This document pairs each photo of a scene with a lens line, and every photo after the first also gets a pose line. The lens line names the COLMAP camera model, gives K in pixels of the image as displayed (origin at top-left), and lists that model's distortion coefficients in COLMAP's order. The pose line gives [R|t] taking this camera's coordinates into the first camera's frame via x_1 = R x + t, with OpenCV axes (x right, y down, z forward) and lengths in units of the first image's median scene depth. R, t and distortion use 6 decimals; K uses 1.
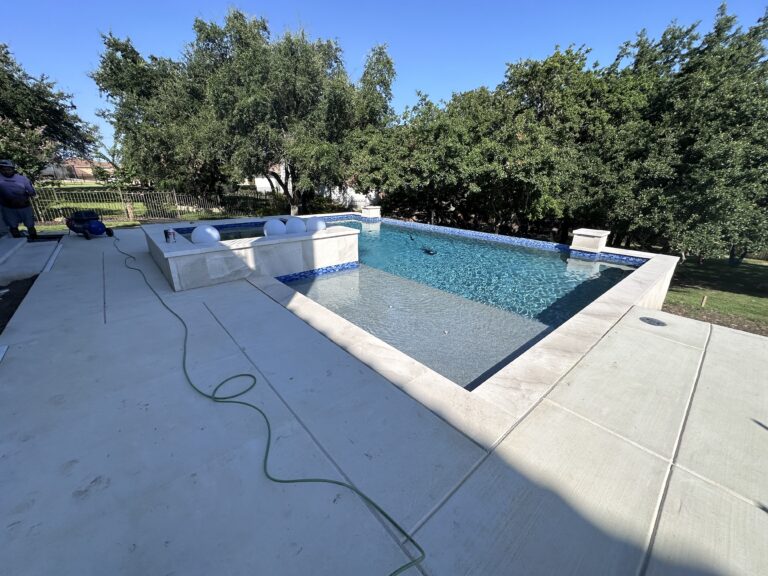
lens RADIAL K [[306.4, 0, 384.1], [0, 306.4, 286.0], [0, 0, 1]] dist [-0.001803, 0.000243]
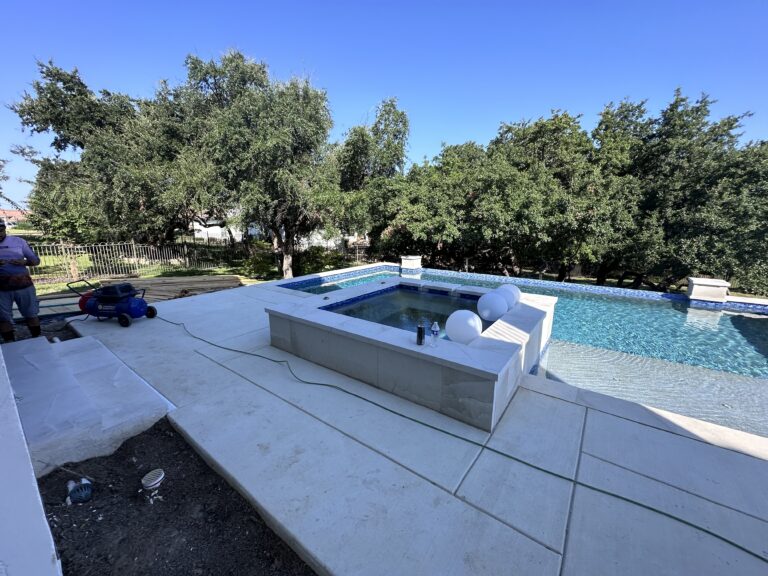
lens RADIAL K [[306.4, 0, 384.1], [0, 306.4, 286.0], [0, 0, 1]] dist [-0.001803, 0.000243]
pose [[0.977382, -0.051484, 0.205120, -0.338876], [0.077044, 0.989944, -0.118642, -0.072990], [-0.196949, 0.131762, 0.971519, 0.136757]]
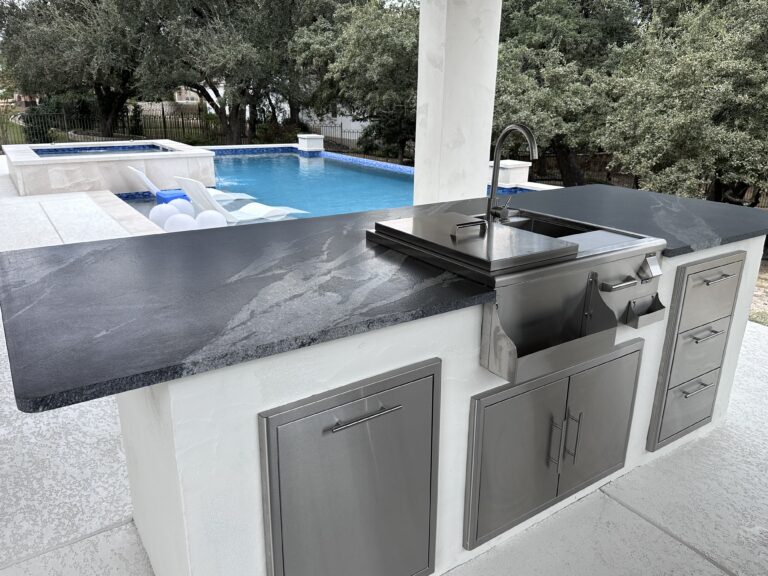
lens RADIAL K [[579.1, 0, 385.3], [0, 579.1, 280.7], [0, 0, 1]] dist [0.104713, -0.162708]
pose [[0.992416, 0.037521, -0.117061, 0.312096], [-0.040711, 0.998859, -0.024977, 0.110290], [0.115990, 0.029553, 0.992811, -0.336078]]
